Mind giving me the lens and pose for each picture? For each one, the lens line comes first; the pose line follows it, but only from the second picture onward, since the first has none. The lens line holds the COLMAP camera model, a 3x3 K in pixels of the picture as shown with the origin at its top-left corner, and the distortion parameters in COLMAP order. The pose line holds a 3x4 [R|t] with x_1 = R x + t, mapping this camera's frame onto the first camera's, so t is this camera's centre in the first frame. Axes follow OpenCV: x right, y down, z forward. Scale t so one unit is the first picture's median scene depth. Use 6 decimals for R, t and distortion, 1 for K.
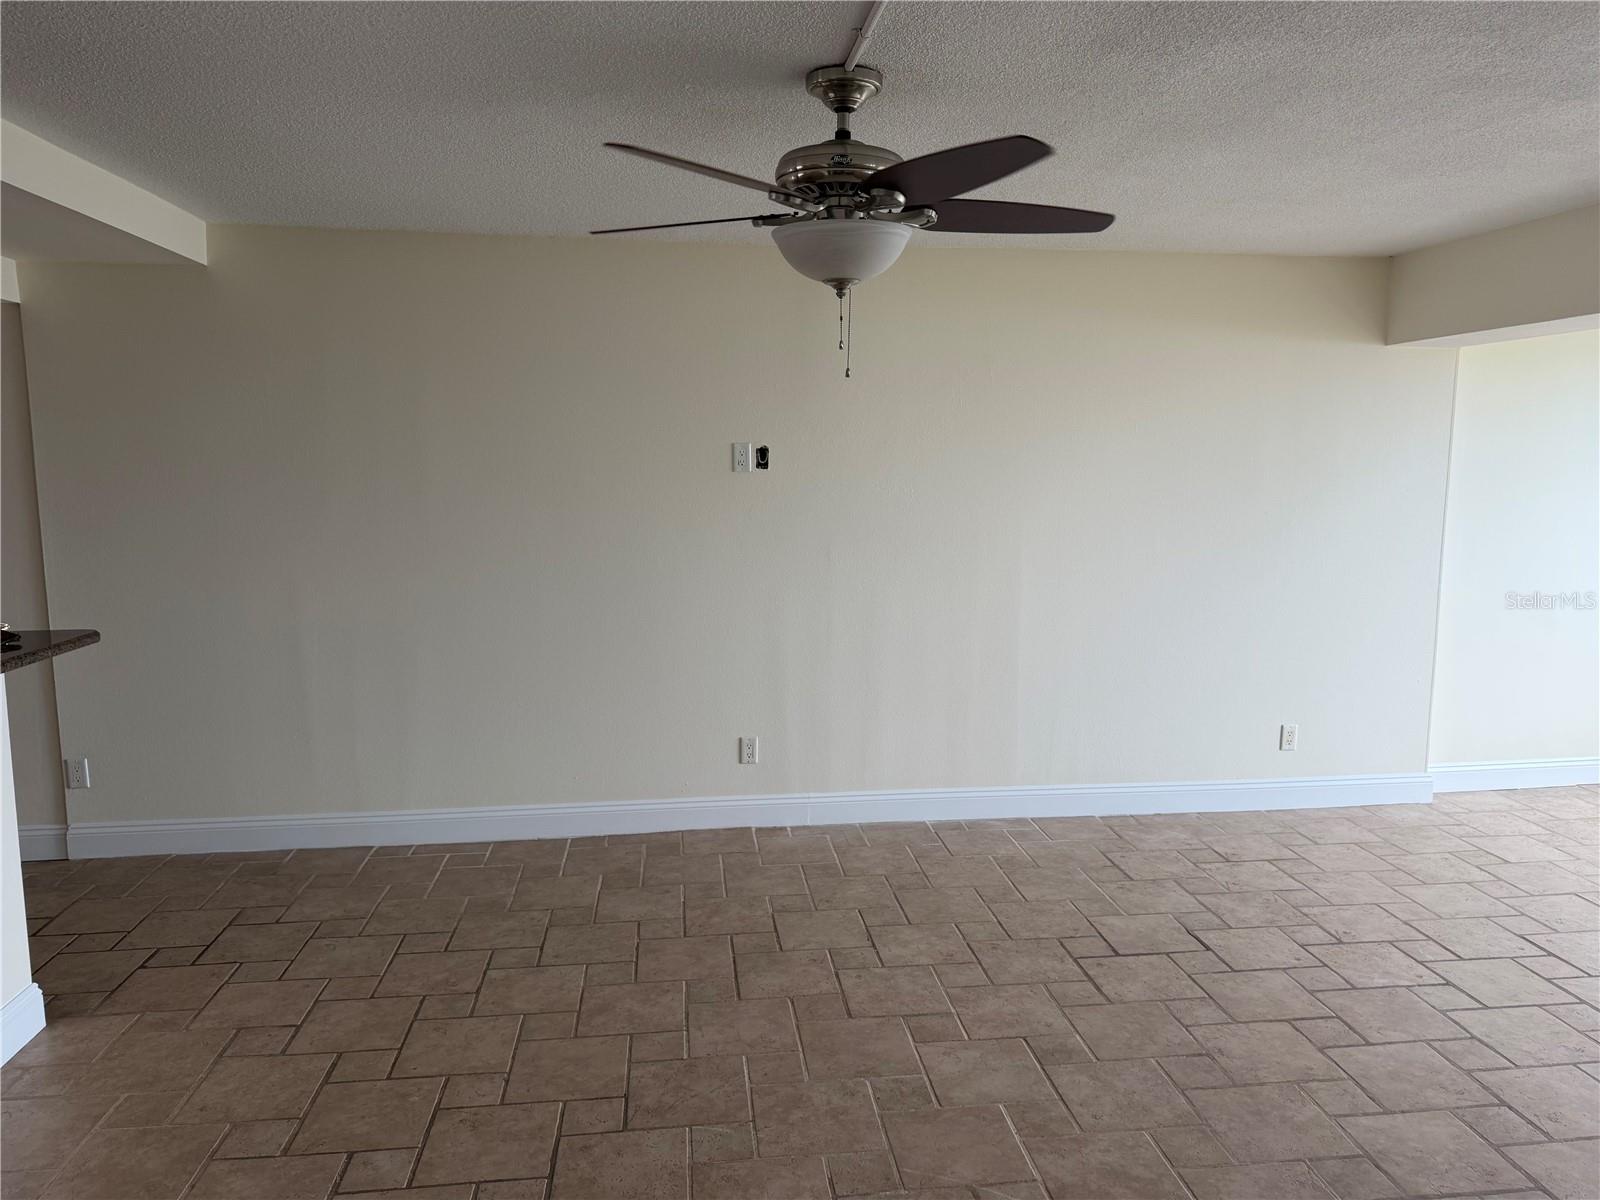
lens RADIAL K [[1115.6, 0, 809.2], [0, 1115.6, 608.4], [0, 0, 1]] dist [0.001410, -0.021726]
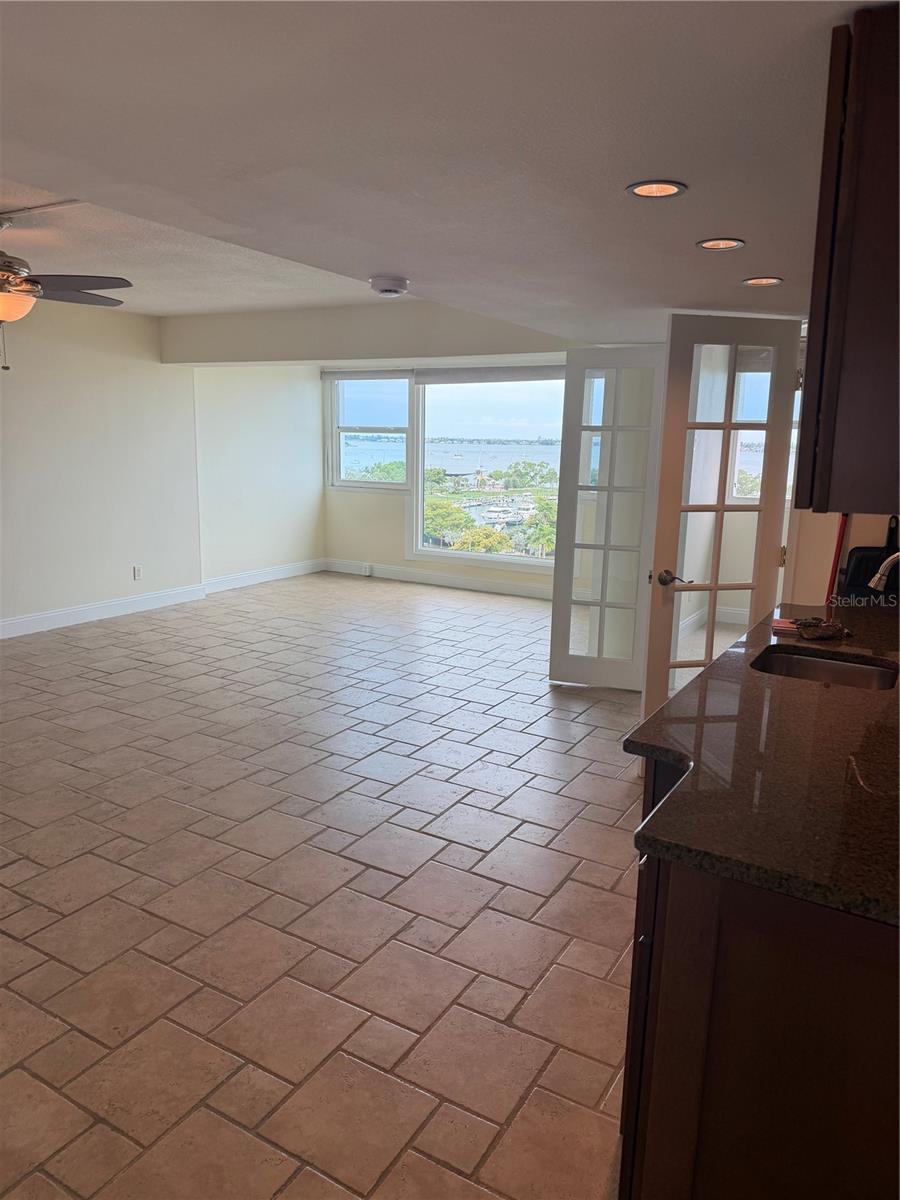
lens RADIAL K [[836.7, 0, 452.0], [0, 836.7, 598.4], [0, 0, 1]] dist [0.001410, -0.021726]
pose [[0.599087, -0.132821, 0.789591, -0.454846], [0.076911, 0.991131, 0.108369, 0.057651], [-0.796982, -0.004194, 0.603989, -0.328809]]
